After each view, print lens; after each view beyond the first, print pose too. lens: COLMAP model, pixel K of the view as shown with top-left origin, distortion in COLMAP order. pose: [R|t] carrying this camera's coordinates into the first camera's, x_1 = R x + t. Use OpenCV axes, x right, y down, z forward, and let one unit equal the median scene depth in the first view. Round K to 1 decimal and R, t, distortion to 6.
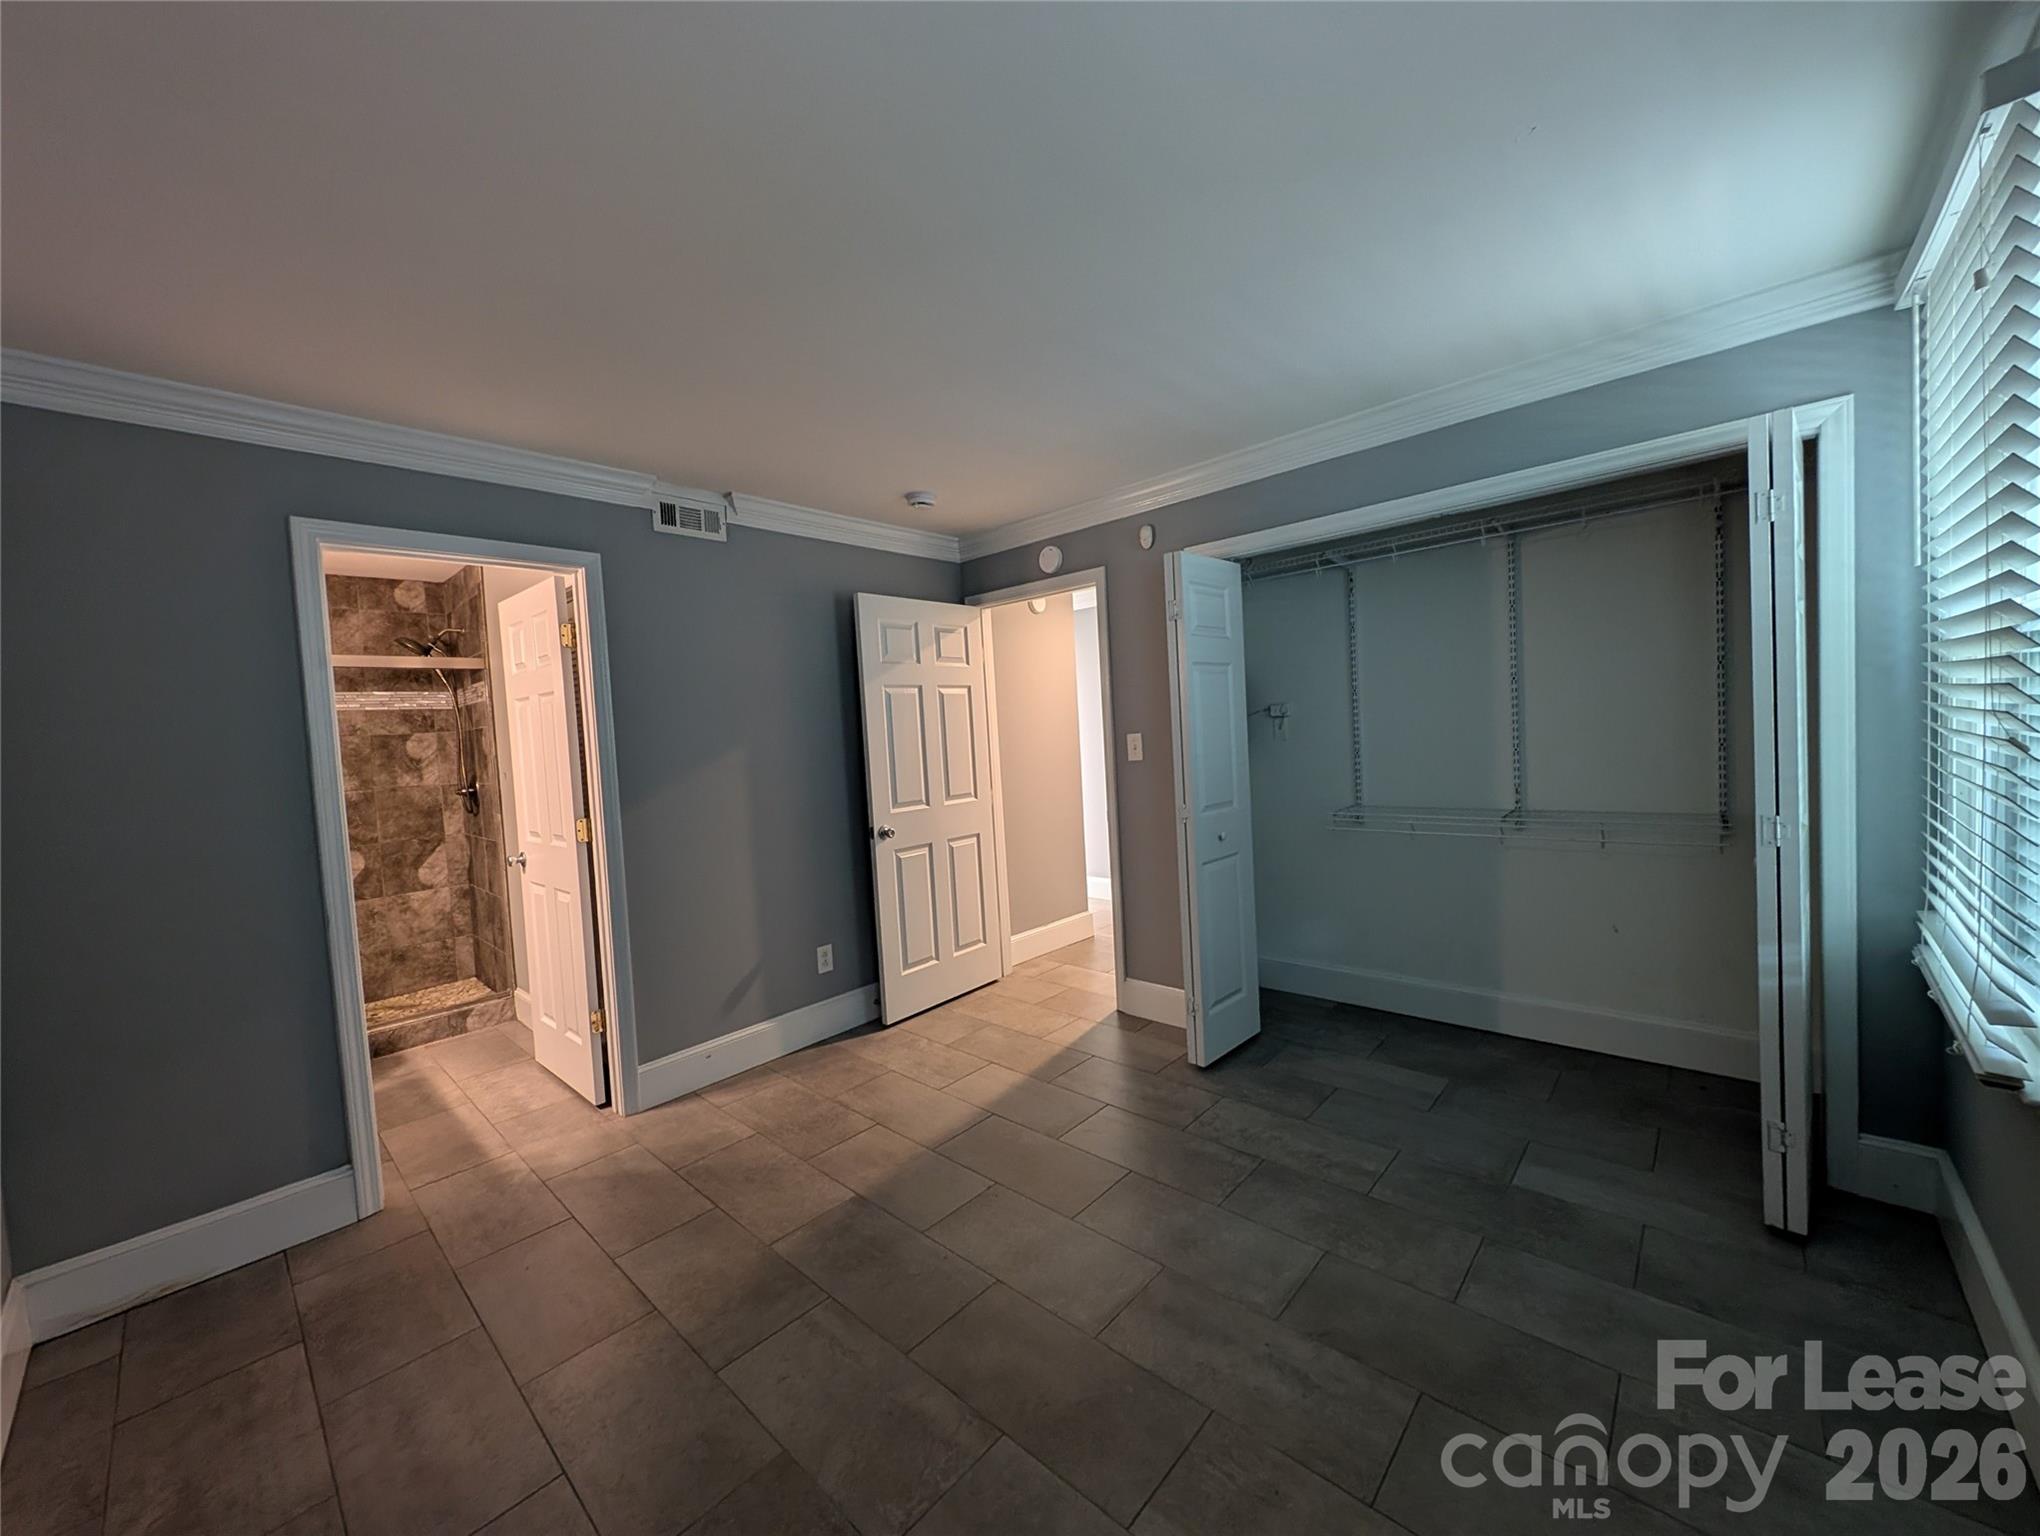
lens RADIAL K [[766.6, 0, 1013.9], [0, 766.6, 765.3], [0, 0, 1]] dist [0.011171, -0.003373]
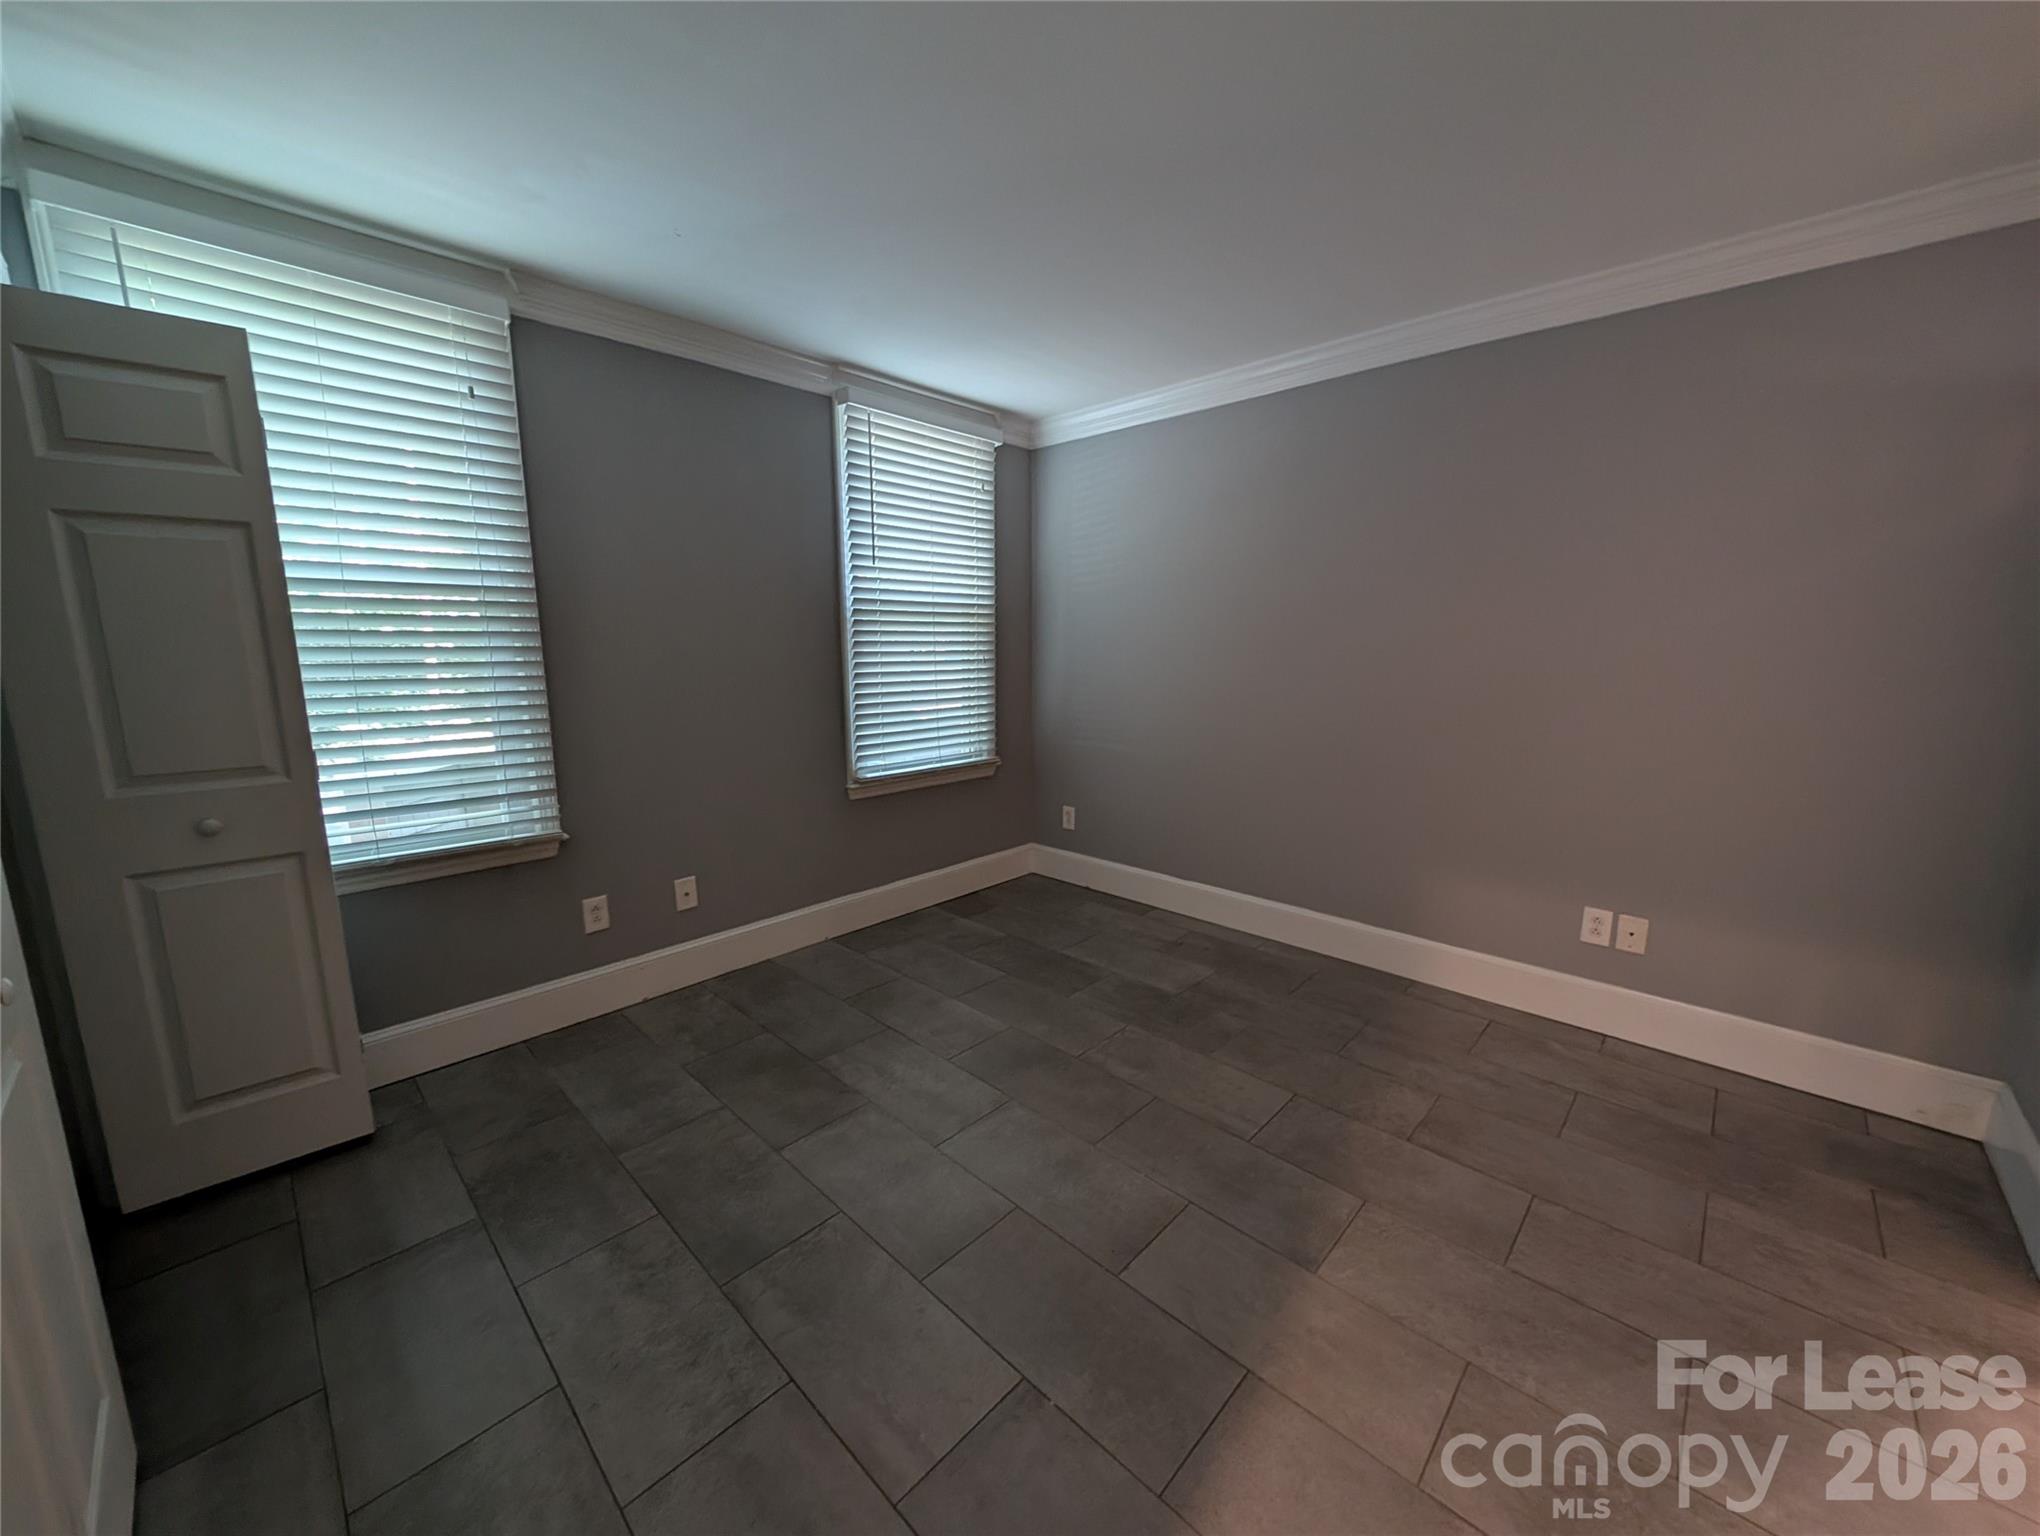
lens RADIAL K [[766.6, 0, 1018.3], [0, 766.6, 766.6], [0, 0, 1]] dist [0.011171, -0.003373]
pose [[-0.998171, 0.054837, 0.025463, 0.016301], [0.058922, 0.976700, 0.206364, -0.039745], [-0.013553, 0.207487, -0.978144, 1.127087]]
